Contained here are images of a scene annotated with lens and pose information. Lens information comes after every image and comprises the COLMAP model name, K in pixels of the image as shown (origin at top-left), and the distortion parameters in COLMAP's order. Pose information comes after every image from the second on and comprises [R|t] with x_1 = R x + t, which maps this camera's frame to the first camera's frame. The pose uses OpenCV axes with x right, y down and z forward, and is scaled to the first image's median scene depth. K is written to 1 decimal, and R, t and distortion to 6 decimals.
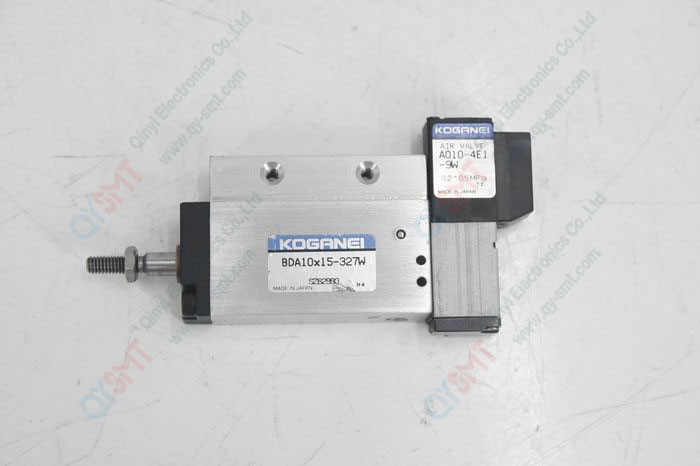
lens RADIAL K [[1561.5, 0, 350.0], [0, 1561.5, 233.0], [0, 0, 1]] dist [0.019111, -0.010599]
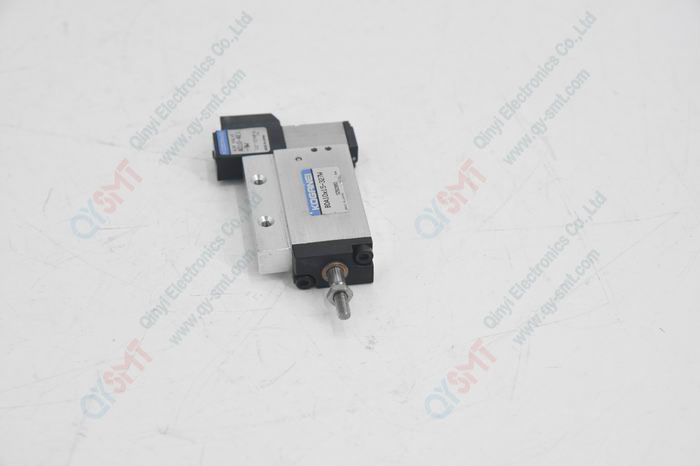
lens RADIAL K [[1561.5, 0, 350.0], [0, 1561.5, 233.0], [0, 0, 1]] dist [0.019111, -0.010599]
pose [[-0.136613, -0.702975, 0.697971, -1.093411], [0.964477, 0.066425, 0.255677, -0.337156], [-0.226098, 0.708106, 0.668929, 0.015245]]
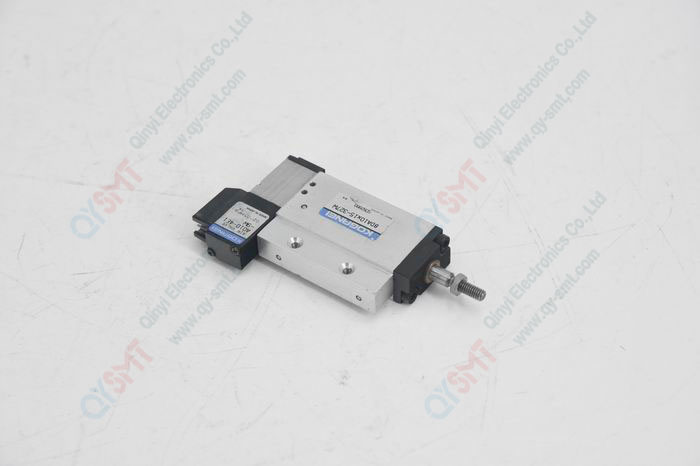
lens RADIAL K [[1561.5, 0, 350.0], [0, 1561.5, 233.0], [0, 0, 1]] dist [0.019111, -0.010599]
pose [[-0.802080, -0.450398, 0.392186, -0.622174], [0.577818, -0.419238, 0.700261, -1.067000], [-0.150976, 0.788278, 0.596510, 0.090268]]
